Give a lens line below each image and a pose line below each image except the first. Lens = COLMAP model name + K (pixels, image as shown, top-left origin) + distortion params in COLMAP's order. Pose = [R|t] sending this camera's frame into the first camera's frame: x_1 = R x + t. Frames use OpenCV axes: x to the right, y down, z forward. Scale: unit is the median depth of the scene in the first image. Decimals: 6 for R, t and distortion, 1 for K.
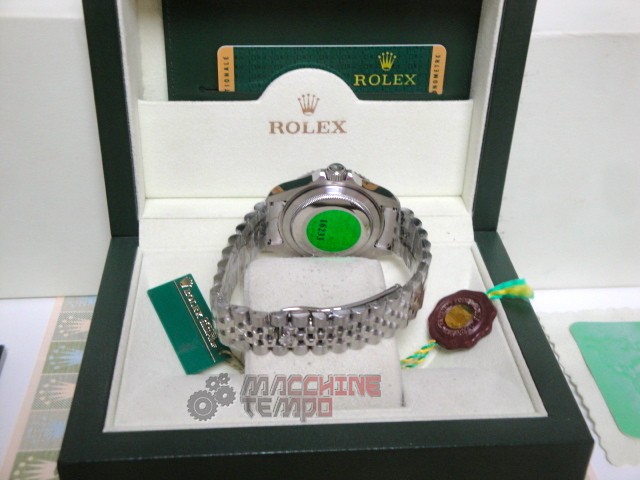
lens RADIAL K [[852.2, 0, 322.3], [0, 852.2, 235.7], [0, 0, 1]] dist [-0.004812, 0.448083]
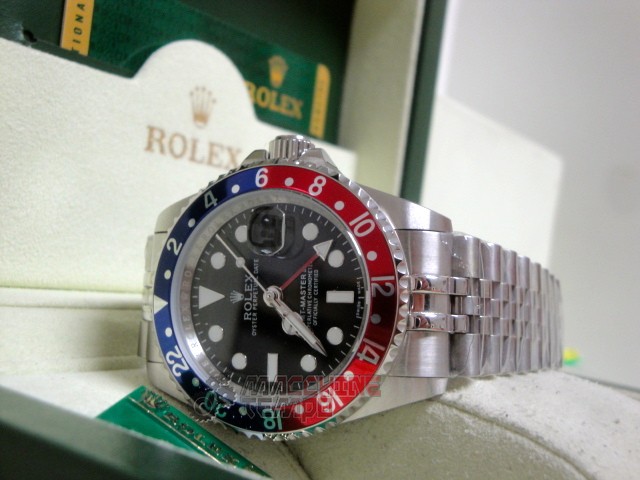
lens RADIAL K [[833.0, 0, 320.0], [0, 833.0, 240.0], [0, 0, 1]] dist [0.010965, 0.061548]
pose [[0.631315, 0.061665, 0.773071, -0.390268], [0.316168, 0.889768, -0.329167, 0.132283], [-0.708152, 0.452228, 0.542227, 0.684168]]
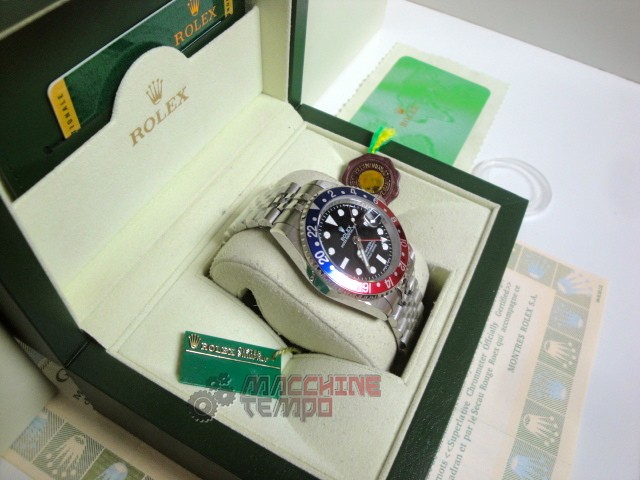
lens RADIAL K [[525.5, 0, 321.1], [0, 525.5, 235.2], [0, 0, 1]] dist [-0.169873, 0.133653]
pose [[0.532253, -0.662769, 0.526729, -0.293425], [0.397721, 0.745003, 0.535526, -0.255931], [-0.747345, -0.075544, 0.660128, 0.527017]]
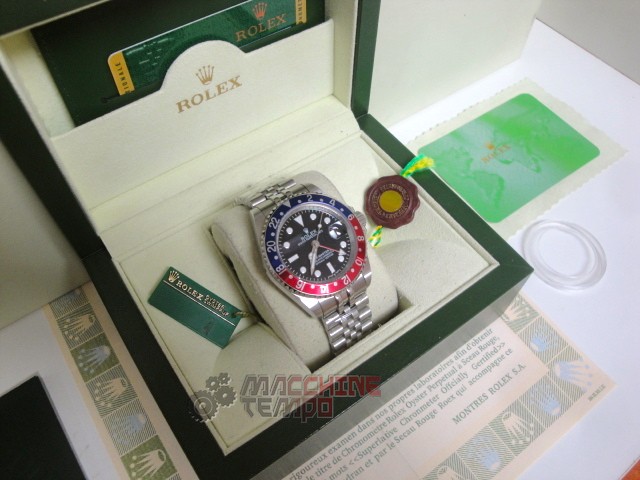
lens RADIAL K [[525.5, 0, 321.1], [0, 525.5, 235.2], [0, 0, 1]] dist [-0.169873, 0.133653]
pose [[0.855898, -0.437411, 0.275882, -0.155613], [0.289267, 0.847145, 0.445725, -0.228278], [-0.428677, -0.301691, 0.851598, 0.341268]]
